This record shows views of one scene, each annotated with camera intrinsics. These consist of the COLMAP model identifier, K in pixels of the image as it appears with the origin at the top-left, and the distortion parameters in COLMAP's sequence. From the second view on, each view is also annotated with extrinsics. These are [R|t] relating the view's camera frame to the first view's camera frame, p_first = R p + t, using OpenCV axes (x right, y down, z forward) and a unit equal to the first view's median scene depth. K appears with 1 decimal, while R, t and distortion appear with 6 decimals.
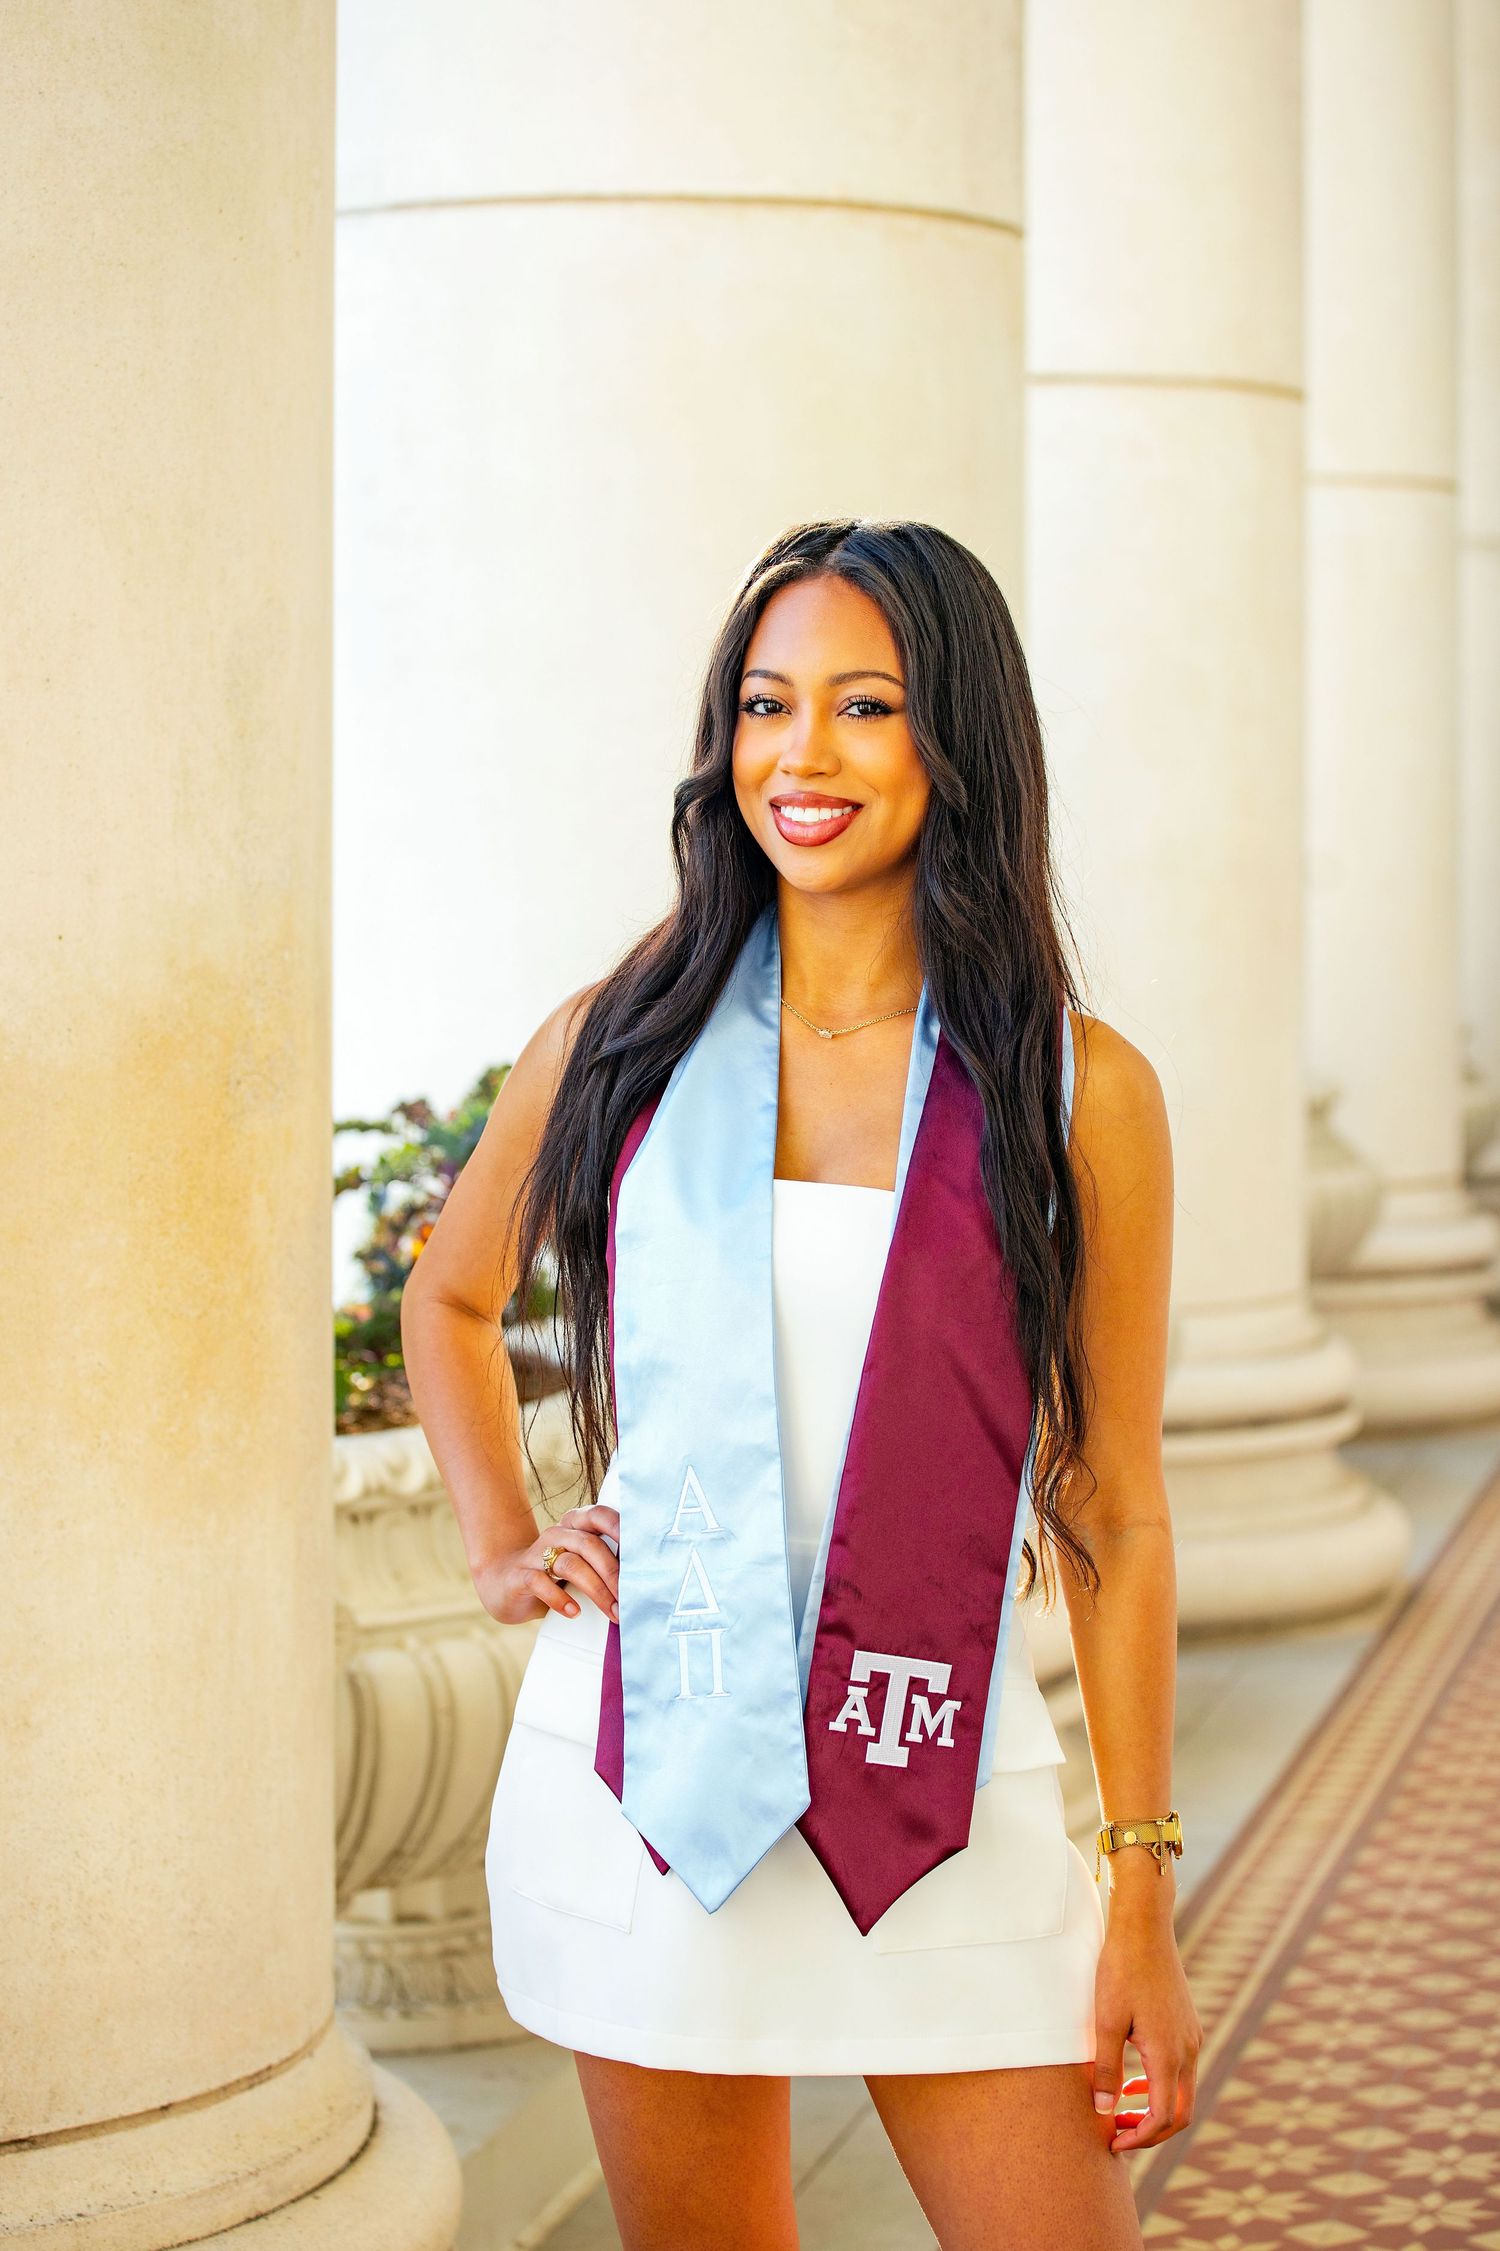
lens RADIAL K [[5153.9, 0, 750.0], [0, 5153.9, 1125.5], [0, 0, 1]] dist [-0.146558, -0.195218]
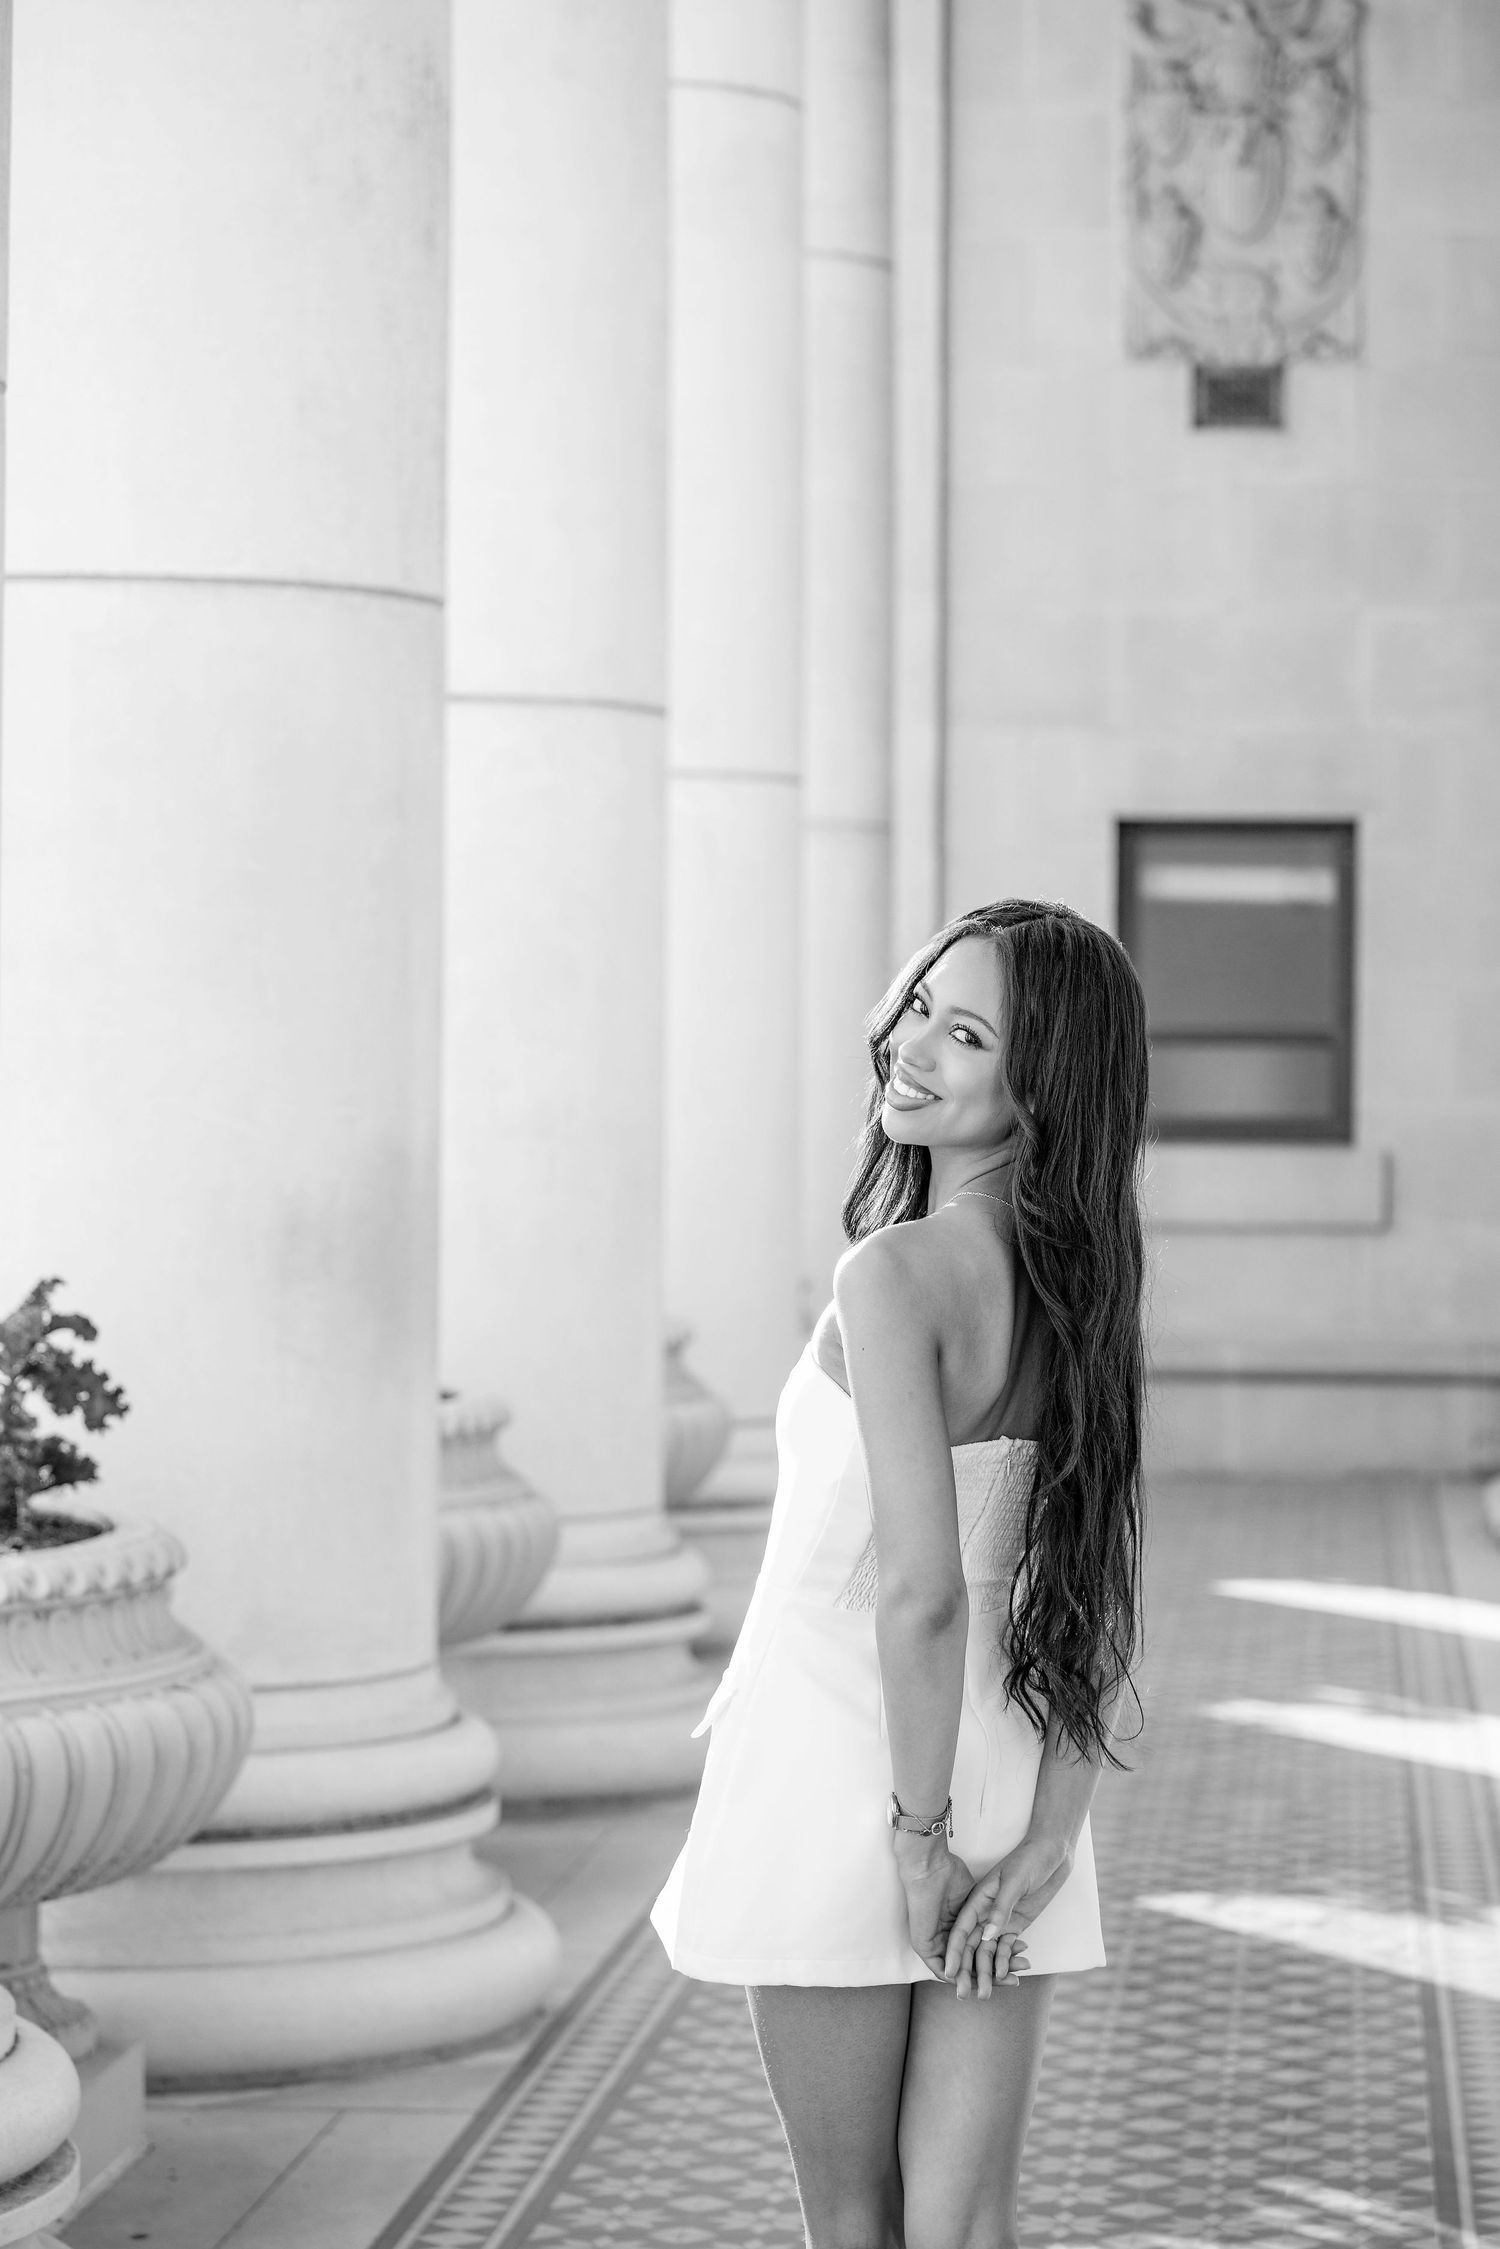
lens RADIAL K [[5507.8, 0, 750.0], [0, 5507.8, 1124.5], [0, 0, 1]] dist [-0.136718, -0.227791]
pose [[0.991849, 0.006627, 0.127244, -0.040433], [-0.000103, 0.998688, -0.051207, 0.015914], [-0.127416, 0.050777, 0.990549, -0.296906]]
